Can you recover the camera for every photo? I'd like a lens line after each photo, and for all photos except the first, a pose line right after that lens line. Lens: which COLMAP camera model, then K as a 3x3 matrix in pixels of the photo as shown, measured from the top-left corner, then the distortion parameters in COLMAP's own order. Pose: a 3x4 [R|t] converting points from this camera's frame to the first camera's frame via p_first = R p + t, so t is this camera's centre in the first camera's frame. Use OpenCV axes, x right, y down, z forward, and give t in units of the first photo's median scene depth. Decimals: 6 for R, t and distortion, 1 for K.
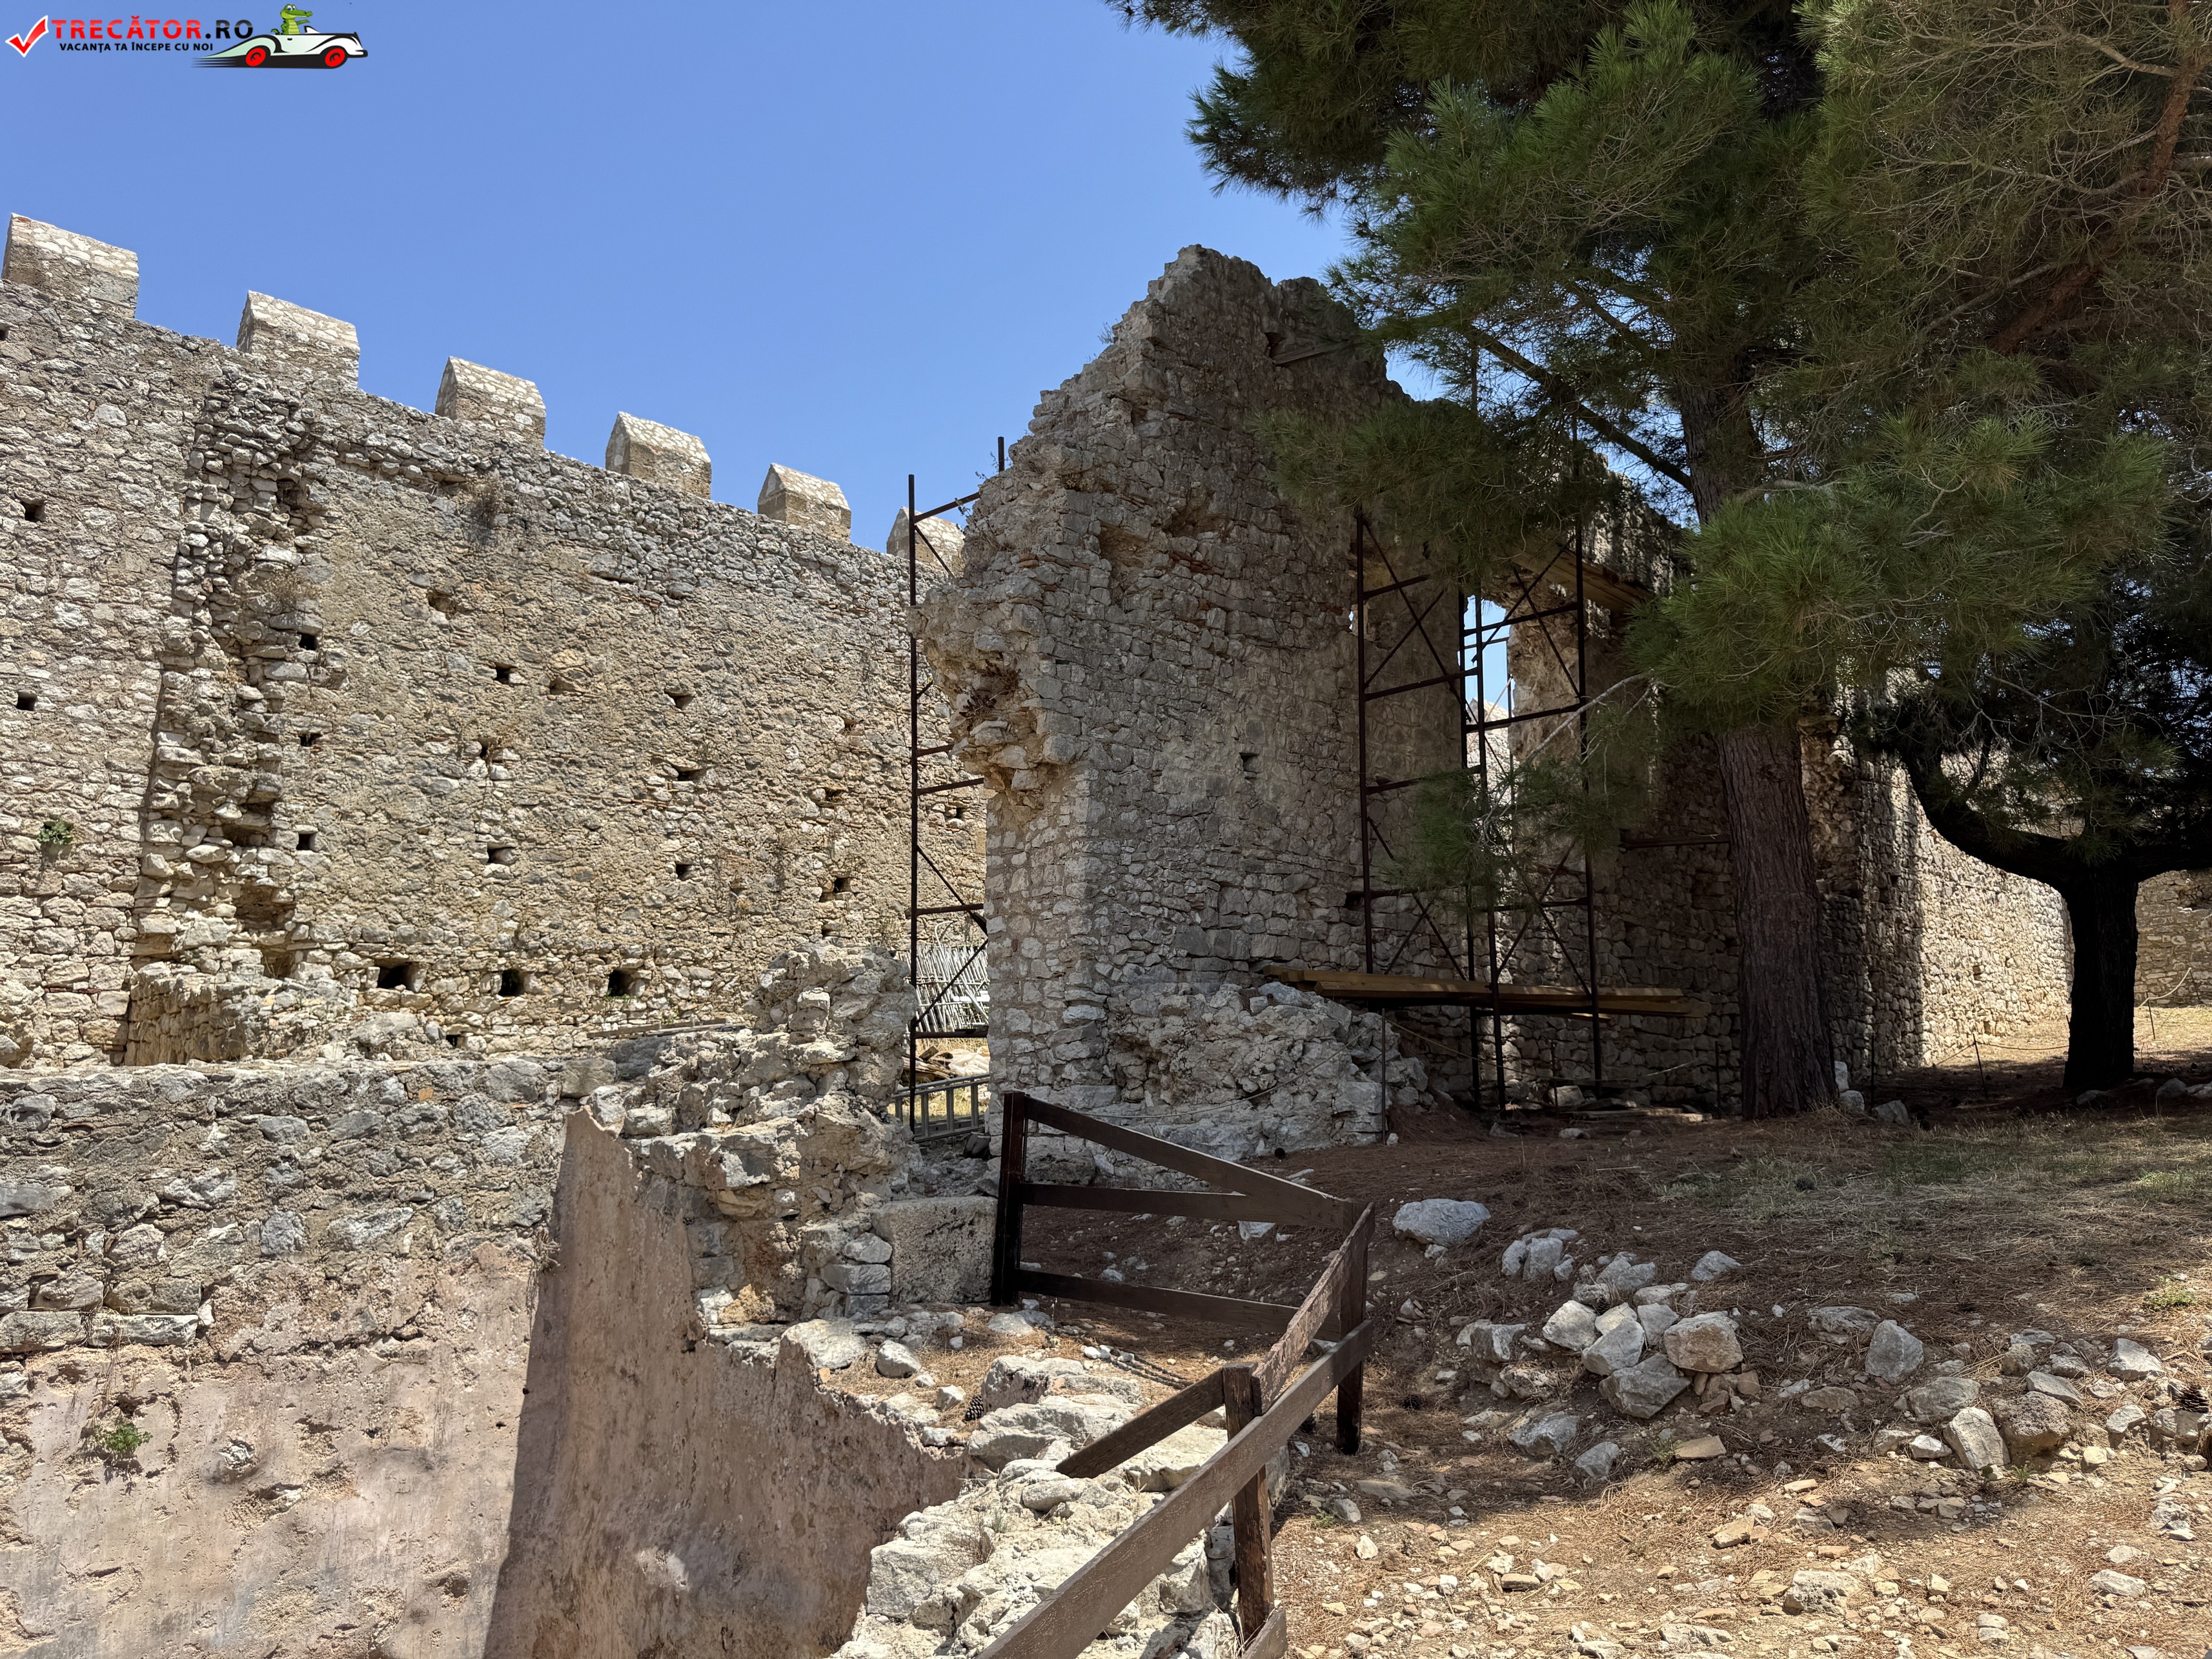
lens RADIAL K [[1584.1, 0, 1128.0], [0, 1584.1, 838.8], [0, 0, 1]] dist [0.005766, -0.011272]
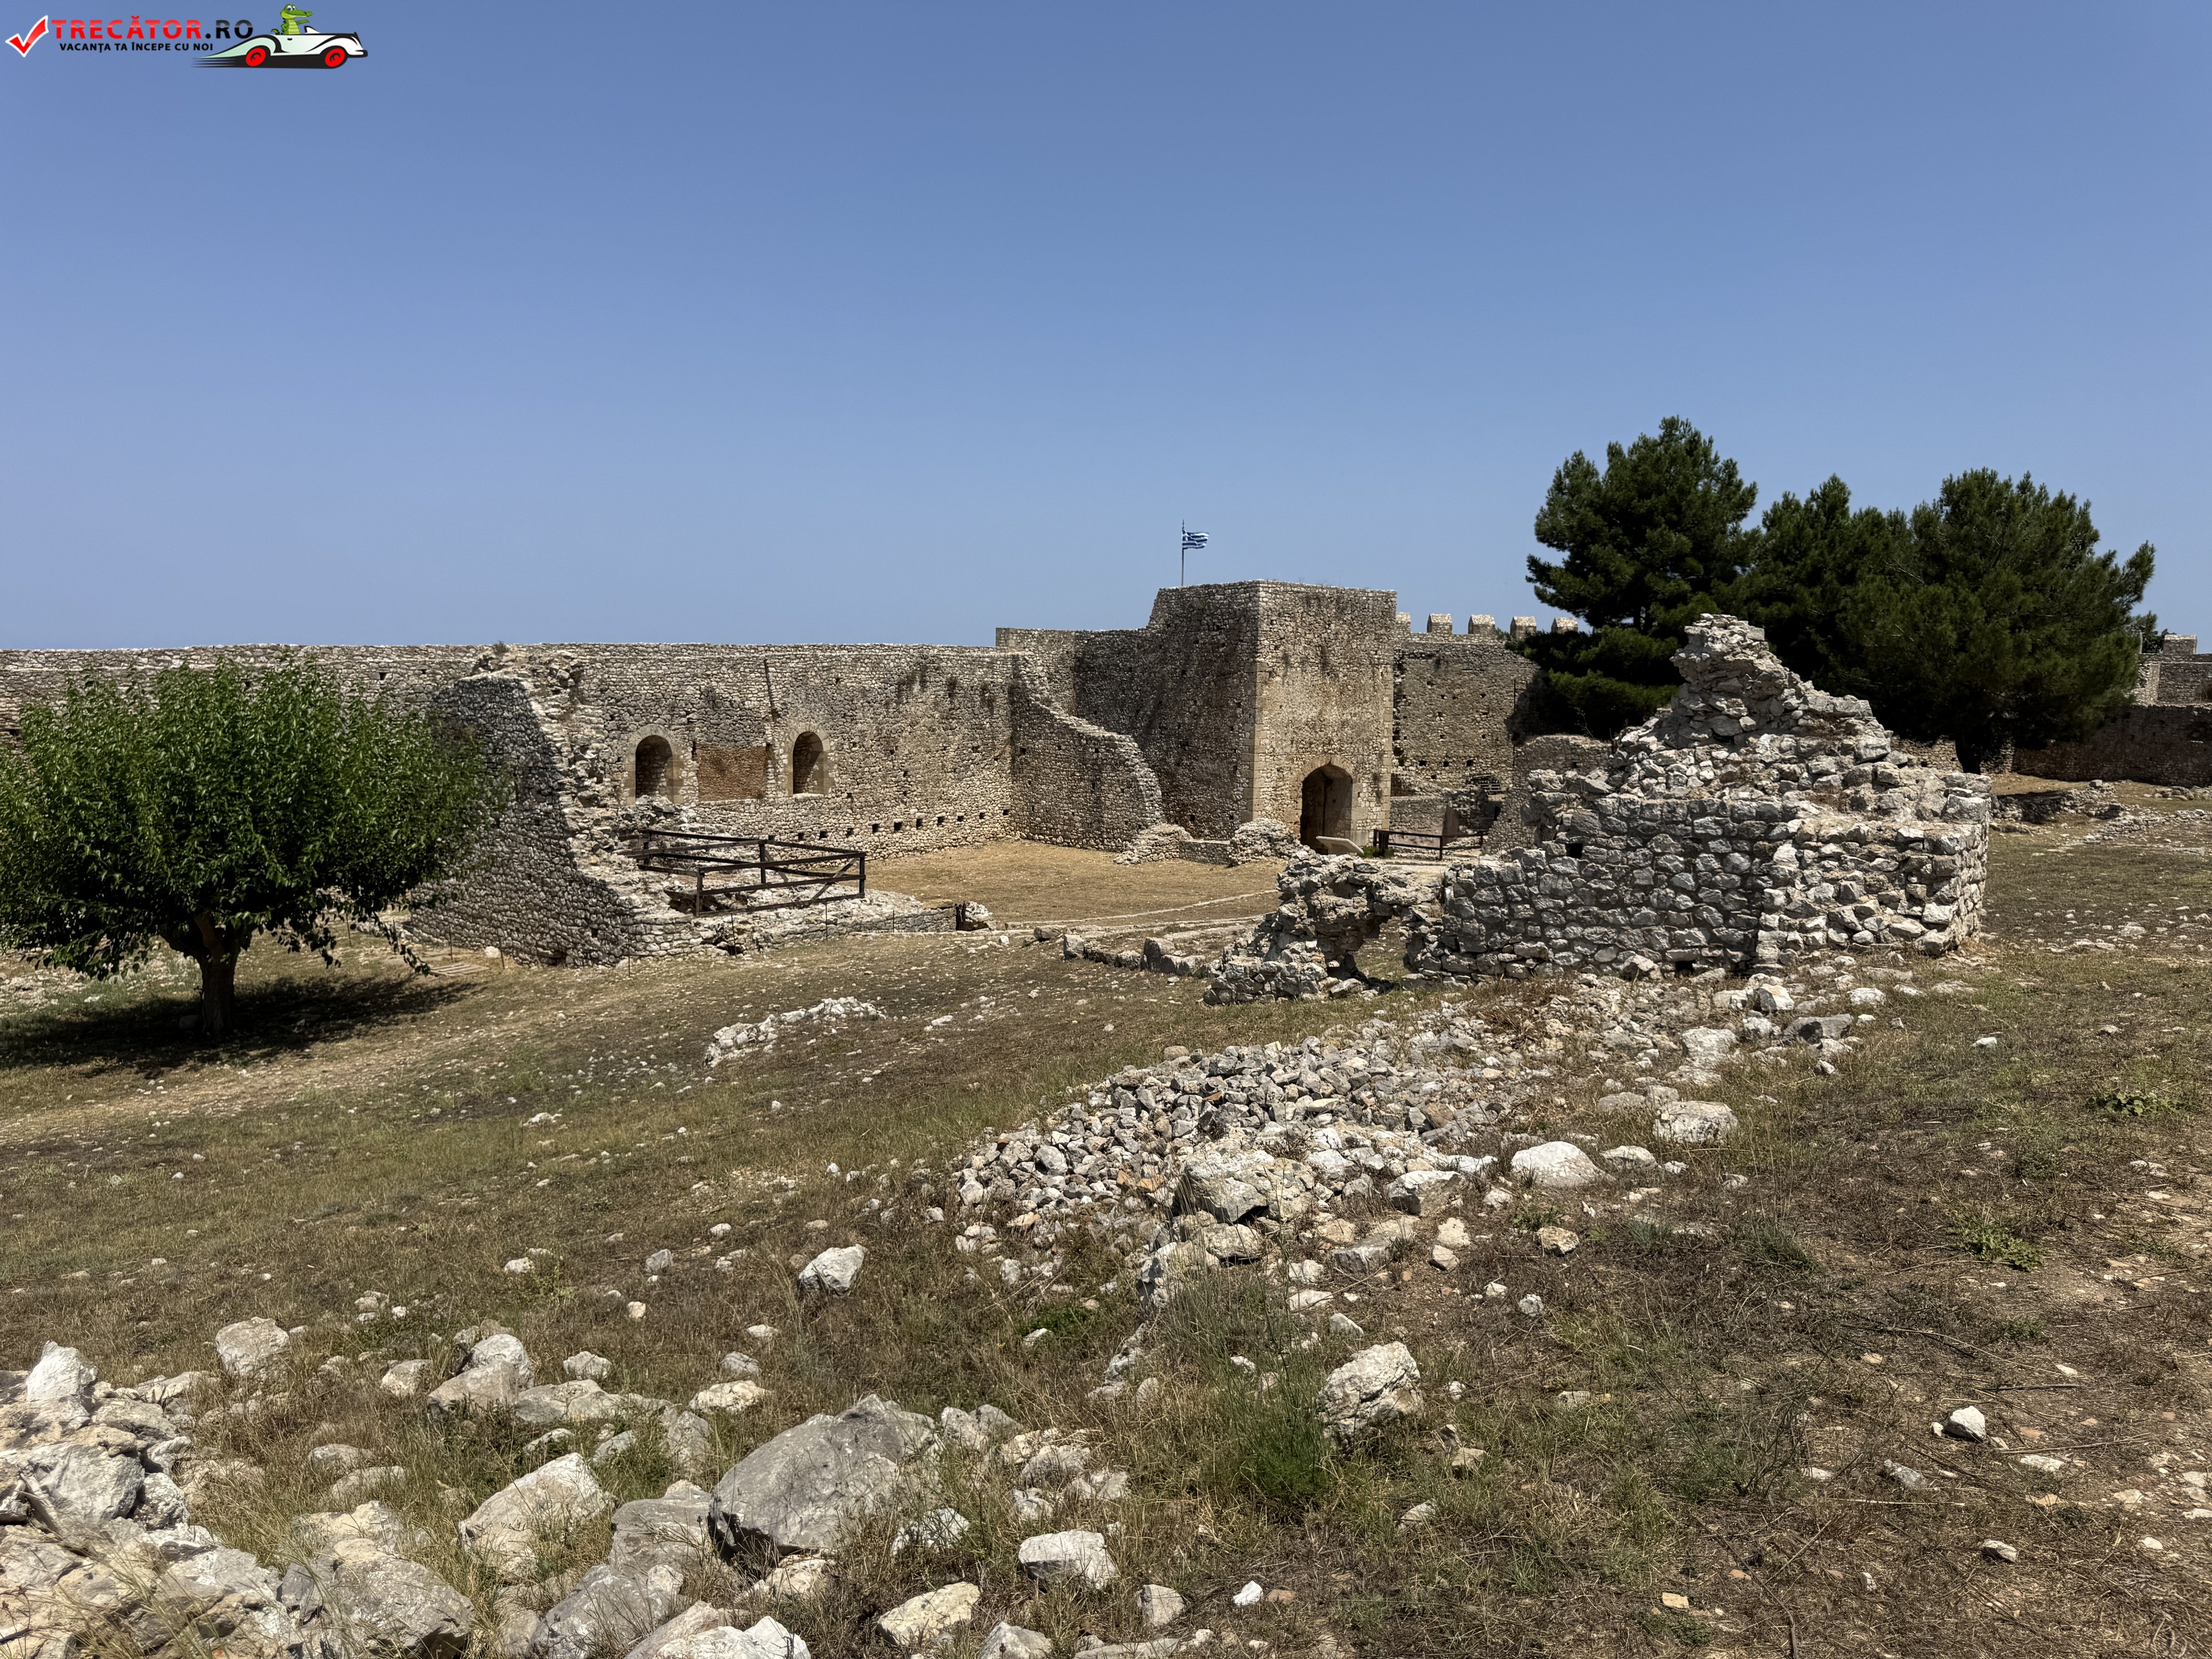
lens RADIAL K [[1555.7, 0, 1100.9], [0, 1555.7, 818.1], [0, 0, 1]] dist [0.191559, -0.343305]
pose [[0.813031, 0.068659, -0.578158, 1.614560], [0.075977, 0.972019, 0.222274, -0.944907], [0.577242, -0.224643, 0.785065, -3.576258]]
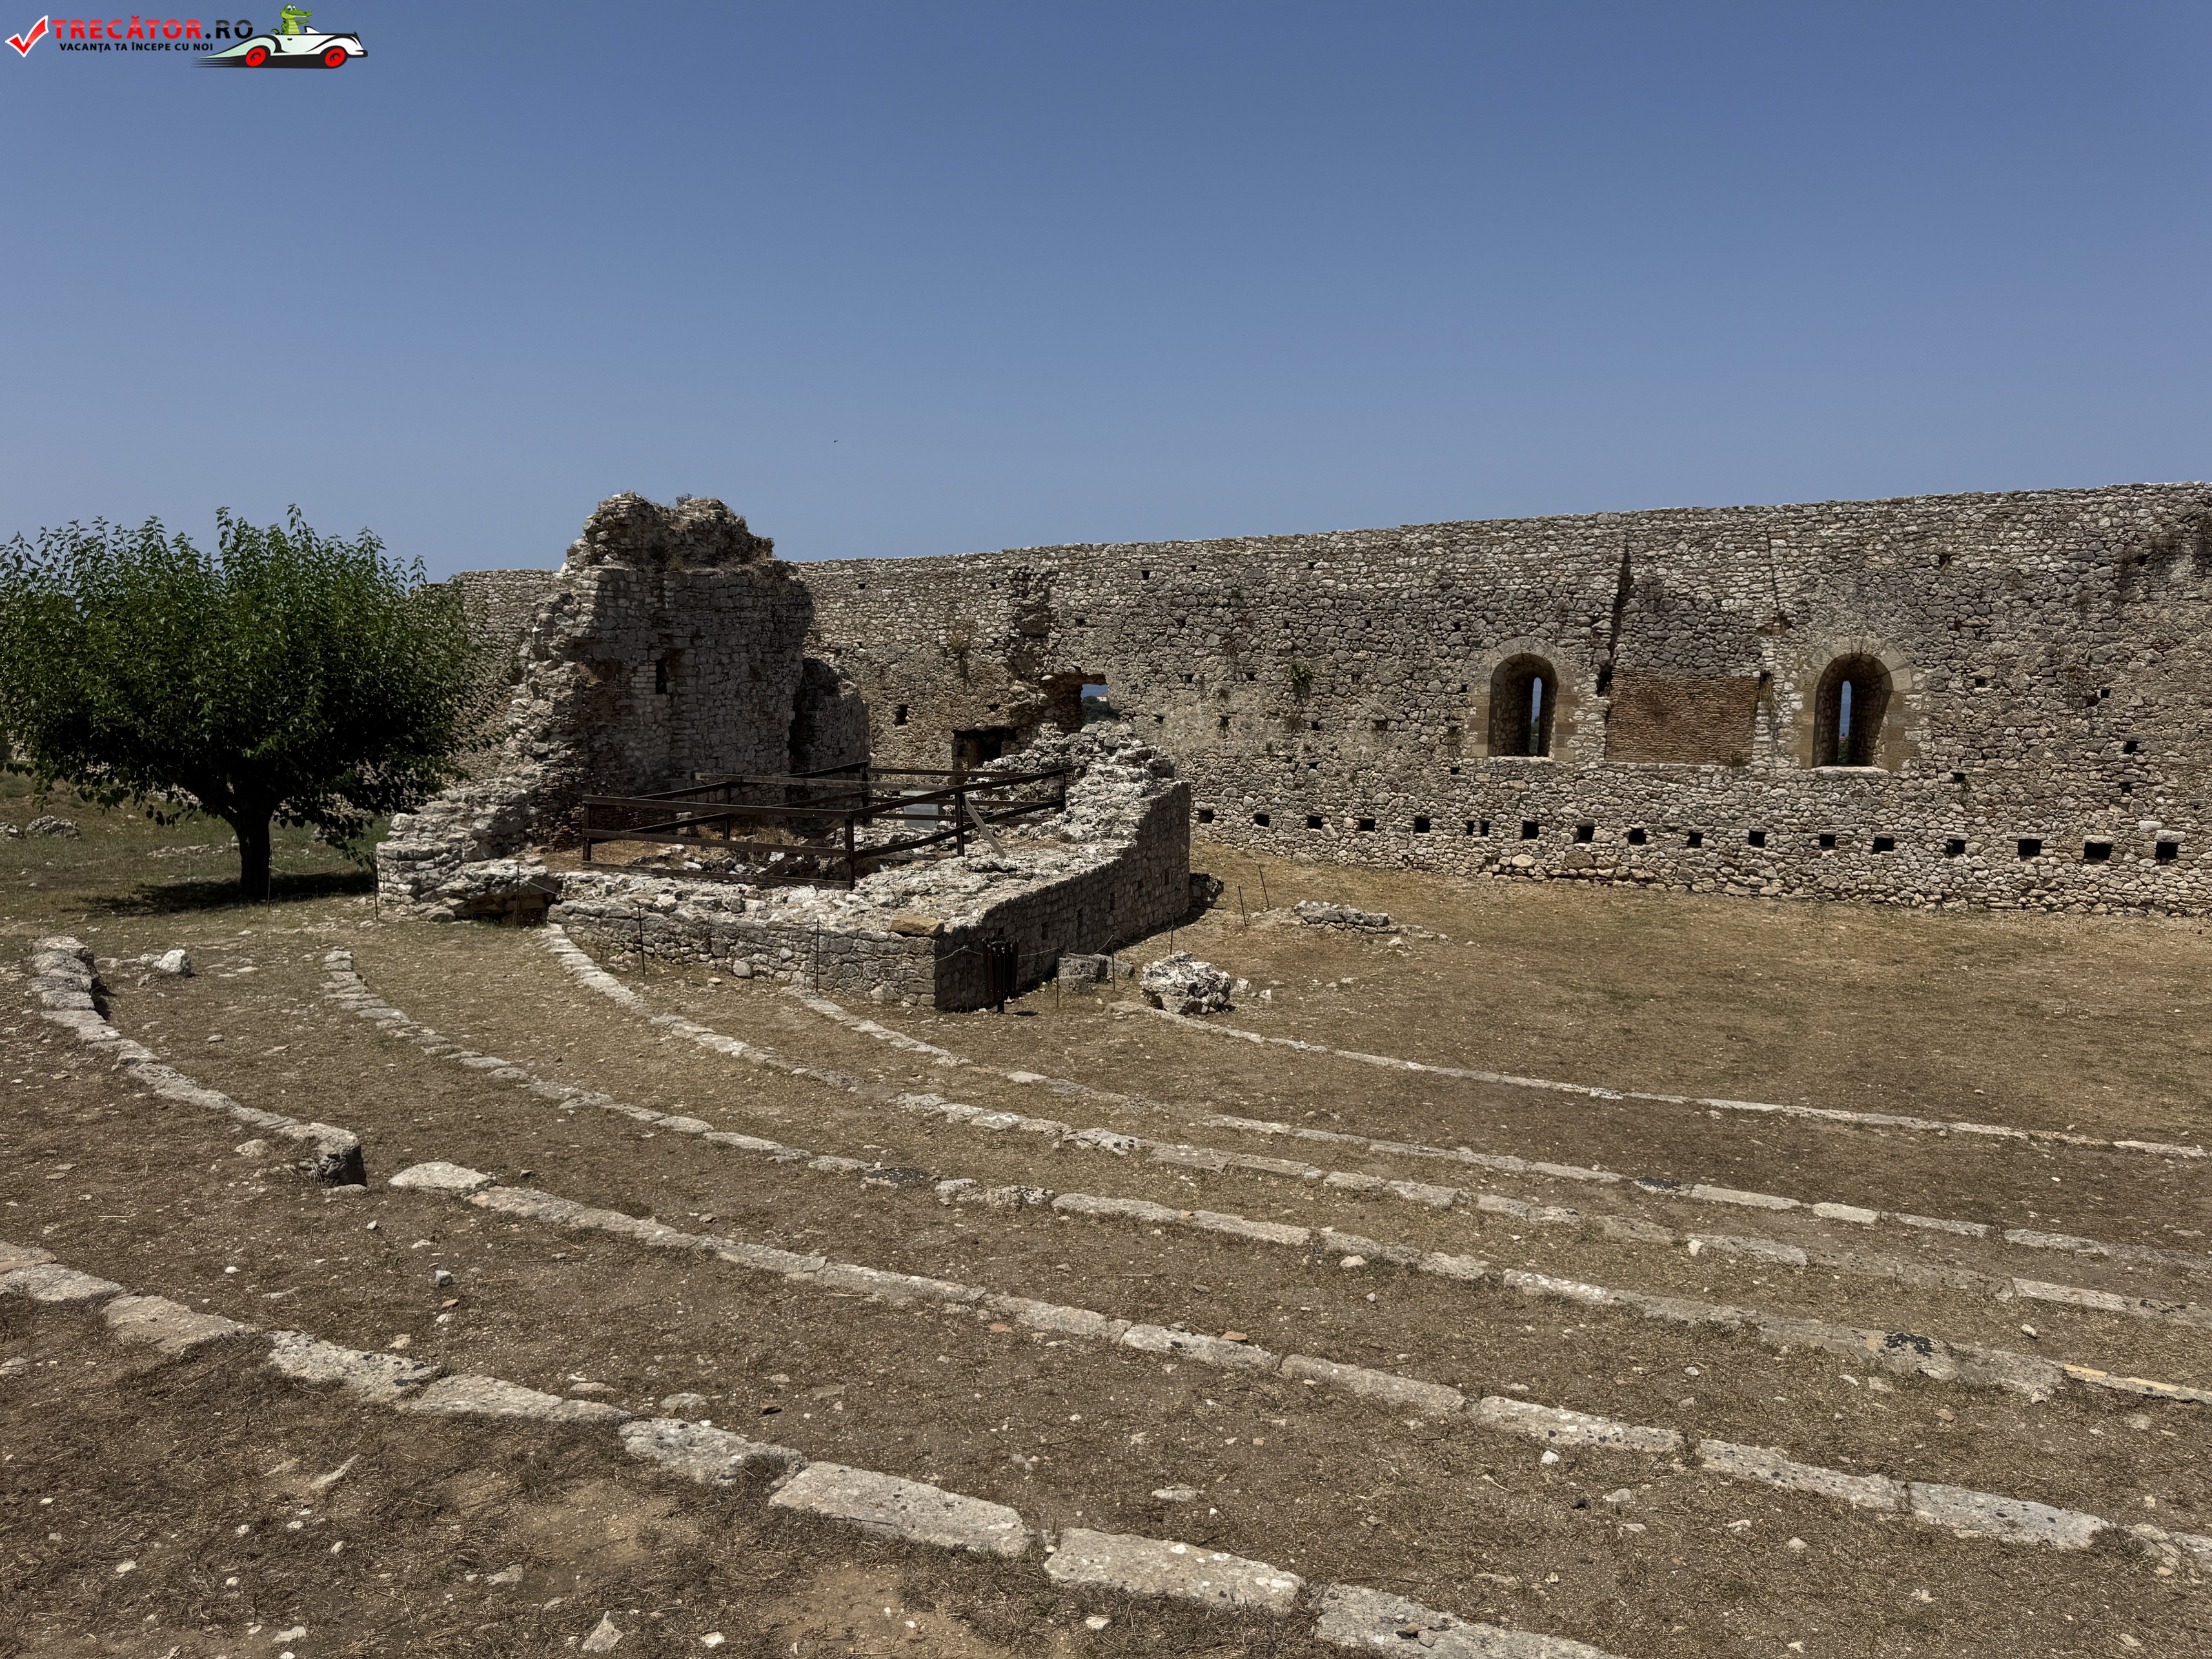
lens RADIAL K [[1529.5, 0, 1042.1], [0, 1529.5, 835.7], [0, 0, 1]] dist [-0.037243, -0.007559]
pose [[-0.353309, 0.125067, -0.927109, 1.135328], [0.156009, 0.985023, 0.073427, -0.463851], [0.922407, -0.118695, -0.367529, -1.370820]]
